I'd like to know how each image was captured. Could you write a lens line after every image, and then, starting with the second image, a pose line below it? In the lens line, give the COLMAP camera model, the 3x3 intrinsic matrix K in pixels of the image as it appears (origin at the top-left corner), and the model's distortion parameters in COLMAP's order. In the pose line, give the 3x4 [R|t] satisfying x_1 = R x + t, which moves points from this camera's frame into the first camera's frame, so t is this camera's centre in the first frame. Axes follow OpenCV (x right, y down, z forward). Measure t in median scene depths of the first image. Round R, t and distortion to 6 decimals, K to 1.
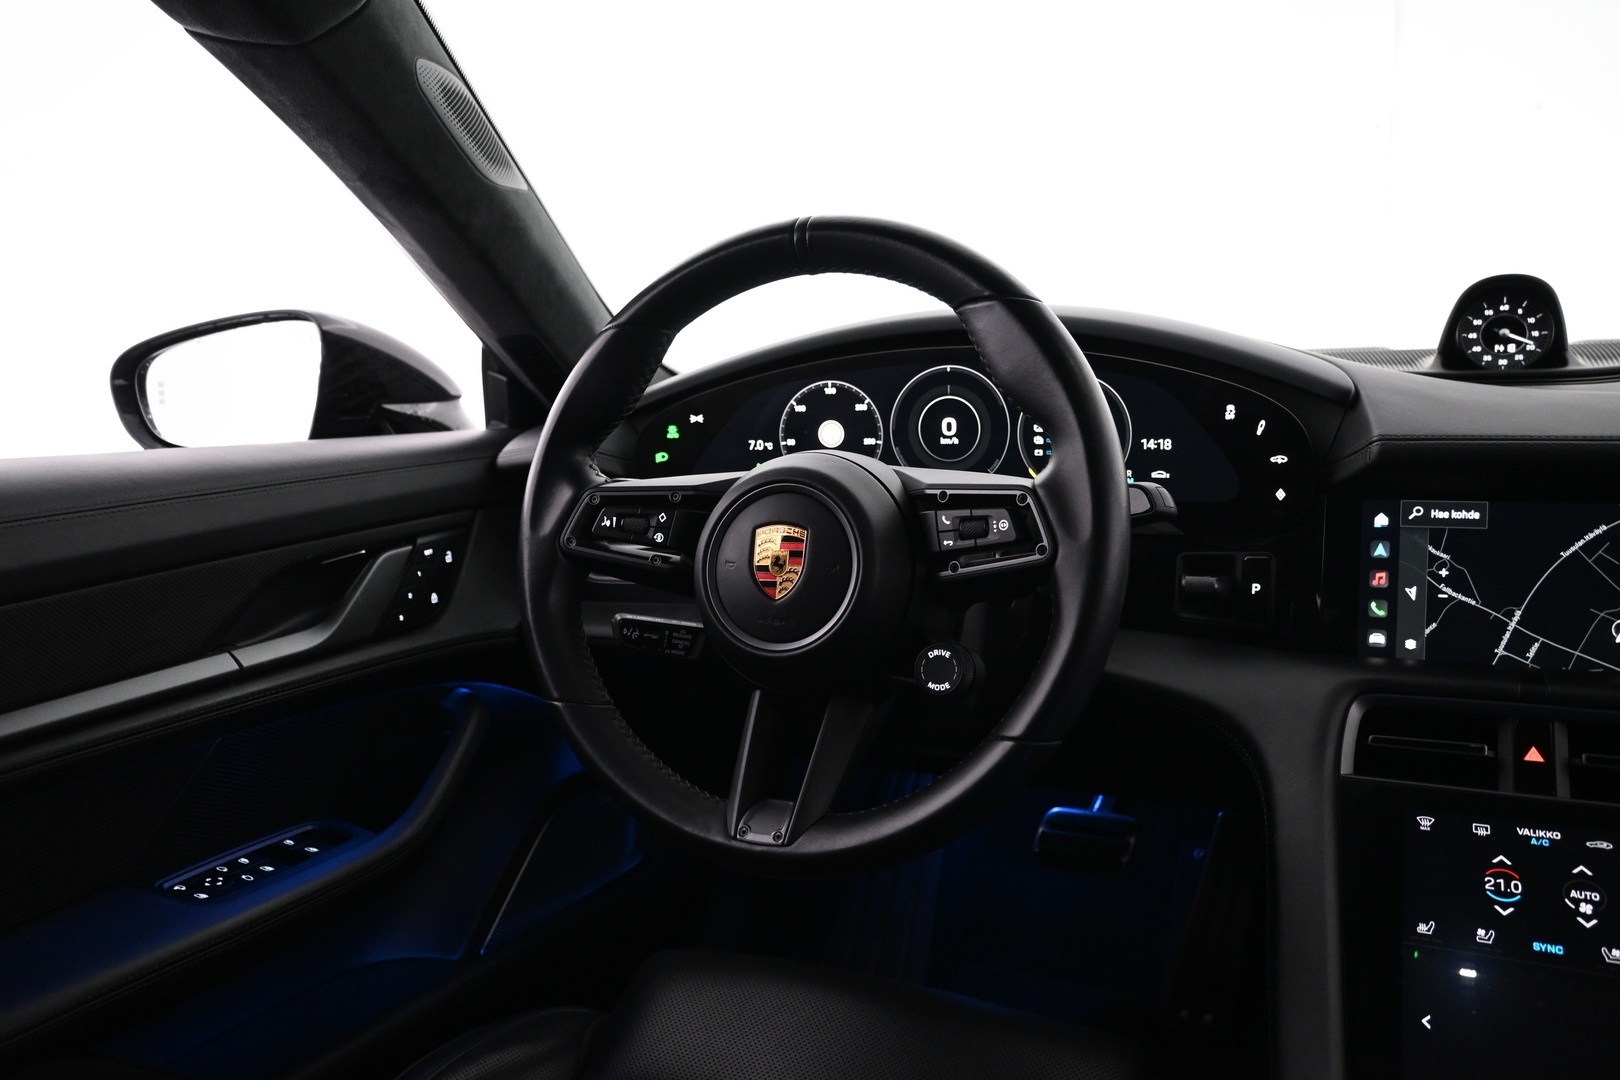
lens RADIAL K [[1190.9, 0, 809.4], [0, 1190.9, 529.9], [0, 0, 1]] dist [-0.003651, -0.005008]
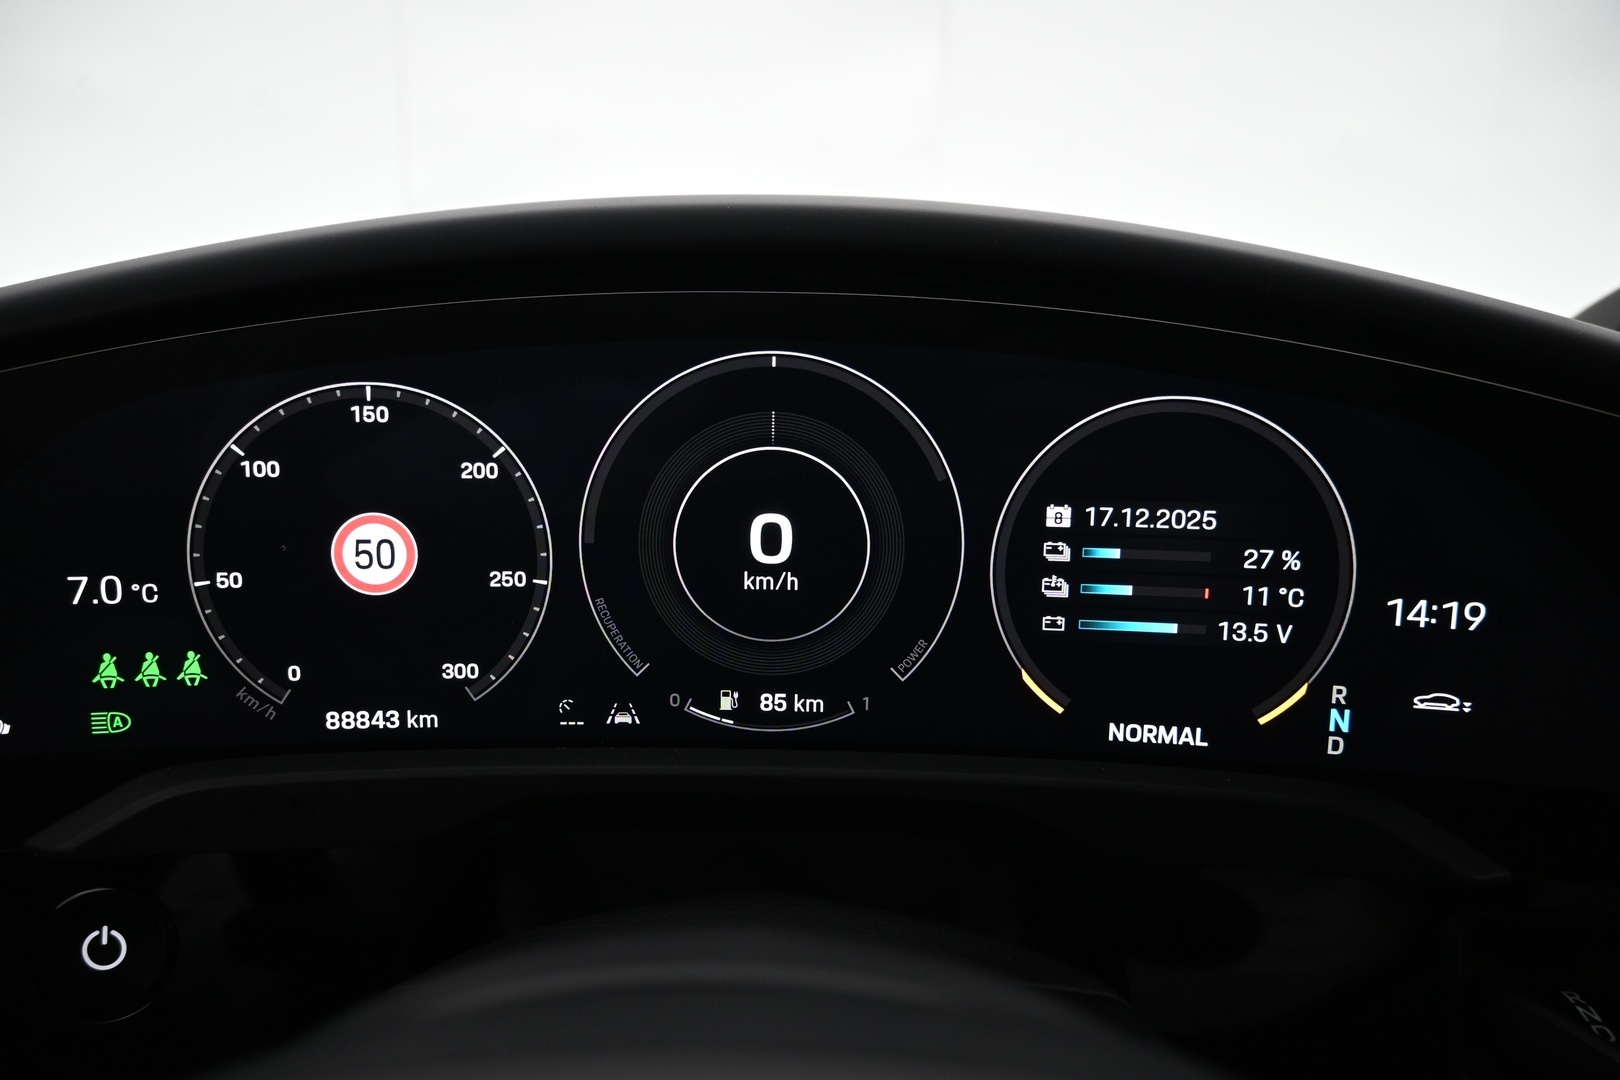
lens RADIAL K [[1137.9, 0, 810.0], [0, 1137.9, 540.0], [0, 0, 1]] dist [0.000855, -0.002840]
pose [[0.904067, -0.011882, 0.427227, -0.005653], [0.011209, 0.999929, 0.004091, -0.085352], [-0.427245, 0.001090, 0.904135, 0.696670]]
